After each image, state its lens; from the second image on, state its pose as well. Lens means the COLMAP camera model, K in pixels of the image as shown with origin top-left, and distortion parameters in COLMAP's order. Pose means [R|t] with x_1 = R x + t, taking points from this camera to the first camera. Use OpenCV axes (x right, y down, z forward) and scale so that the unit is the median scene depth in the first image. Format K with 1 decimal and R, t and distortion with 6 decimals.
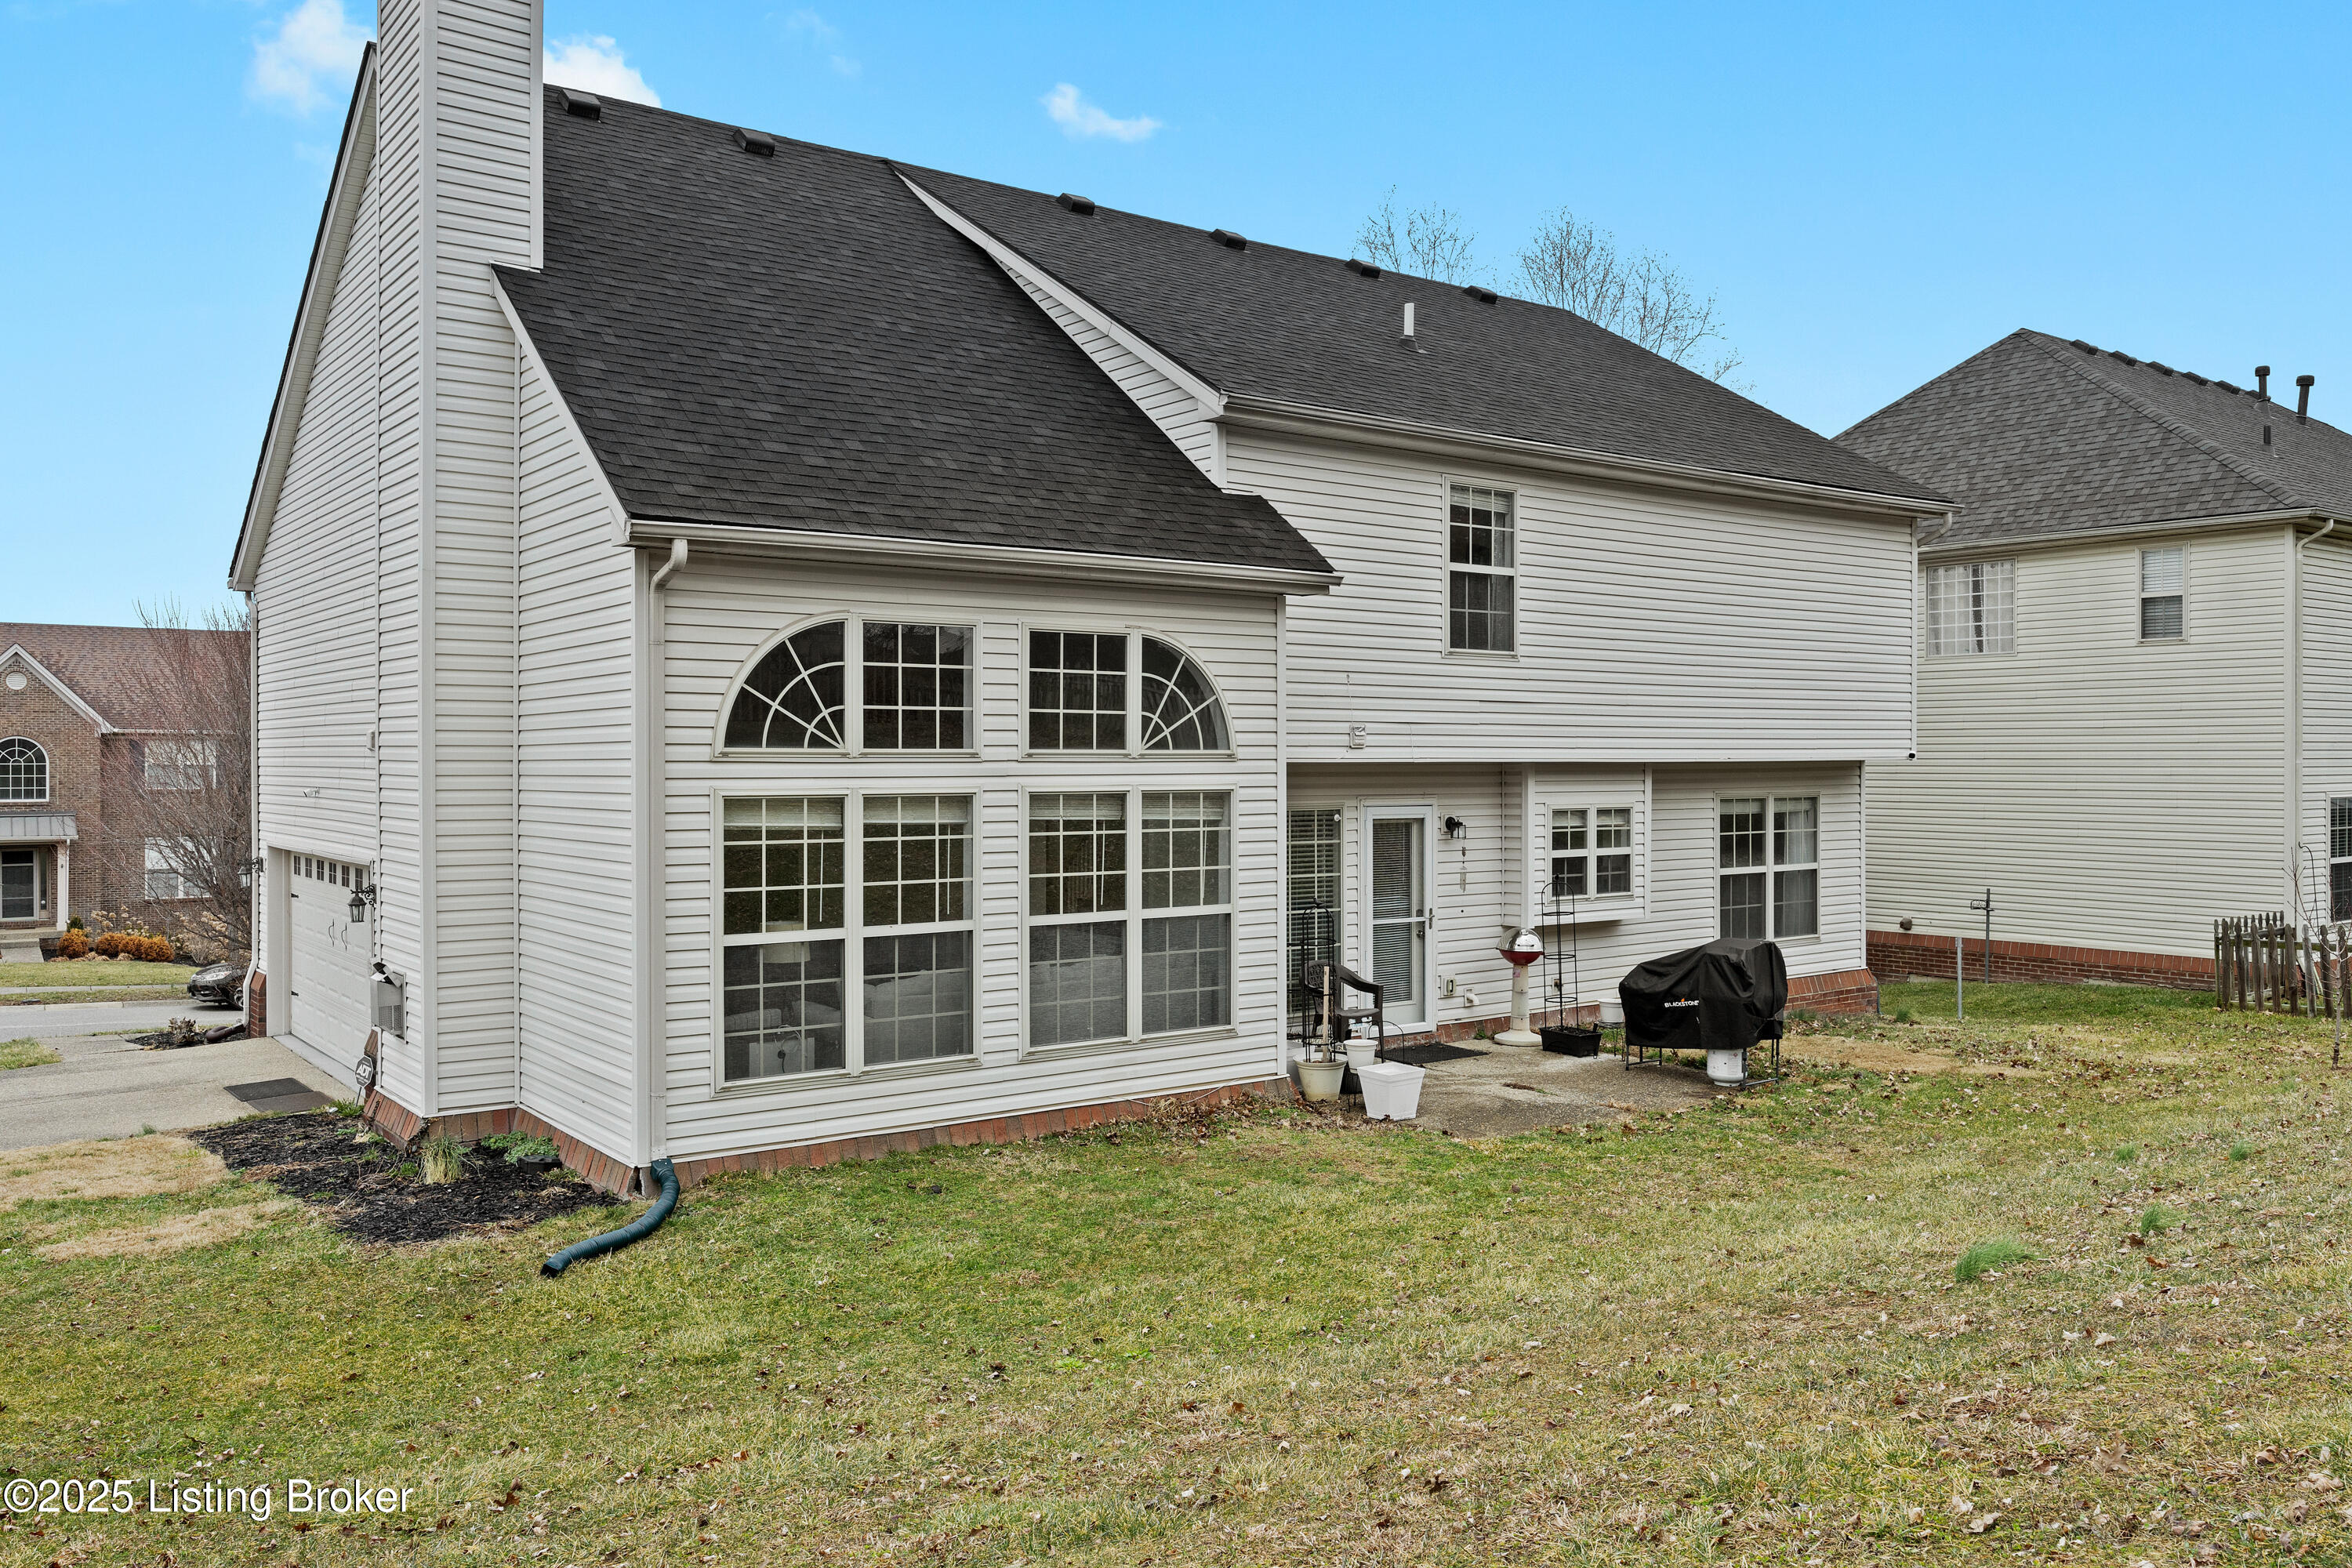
lens RADIAL K [[1873.3, 0, 1179.3], [0, 1873.3, 784.6], [0, 0, 1]] dist [0.003409, 0.004364]
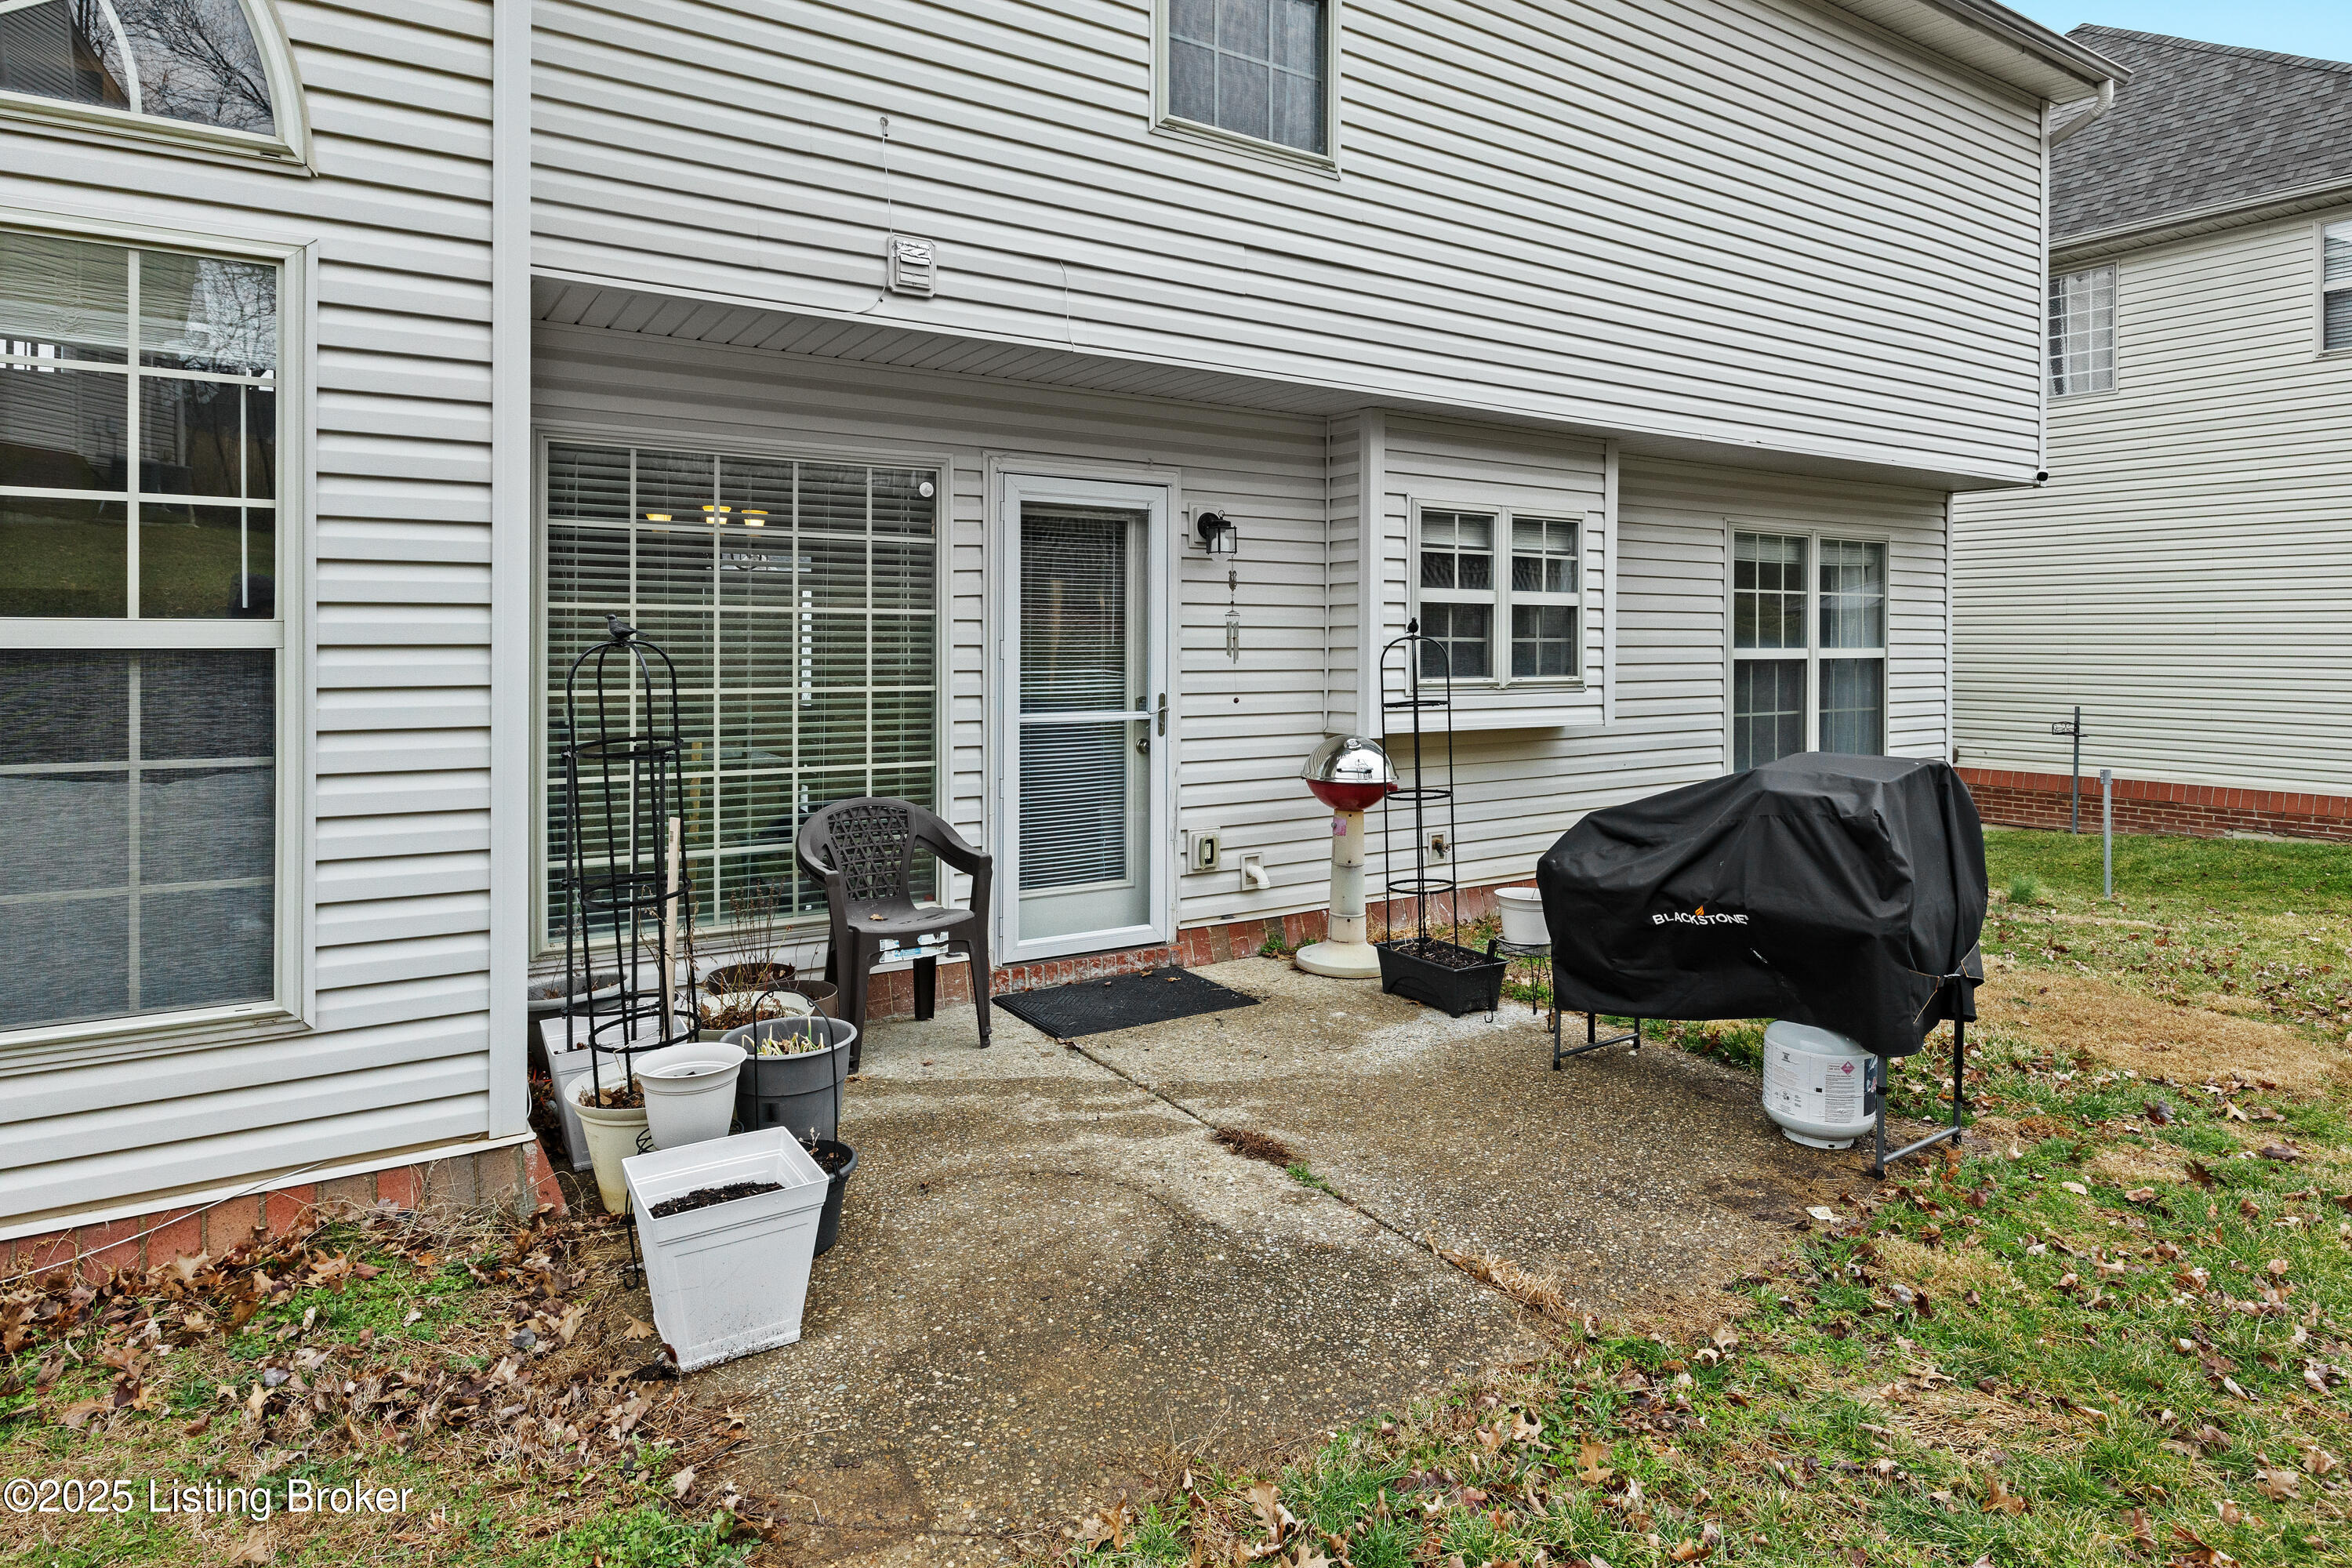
lens RADIAL K [[1340.5, 0, 1182.8], [0, 1340.5, 666.8], [0, 0, 1]] dist [-0.002026, -0.000457]
pose [[0.997888, 0.004301, -0.064819, 0.165959], [-0.004214, 0.999990, 0.001475, 0.059448], [0.064825, -0.001199, 0.997896, 0.660779]]
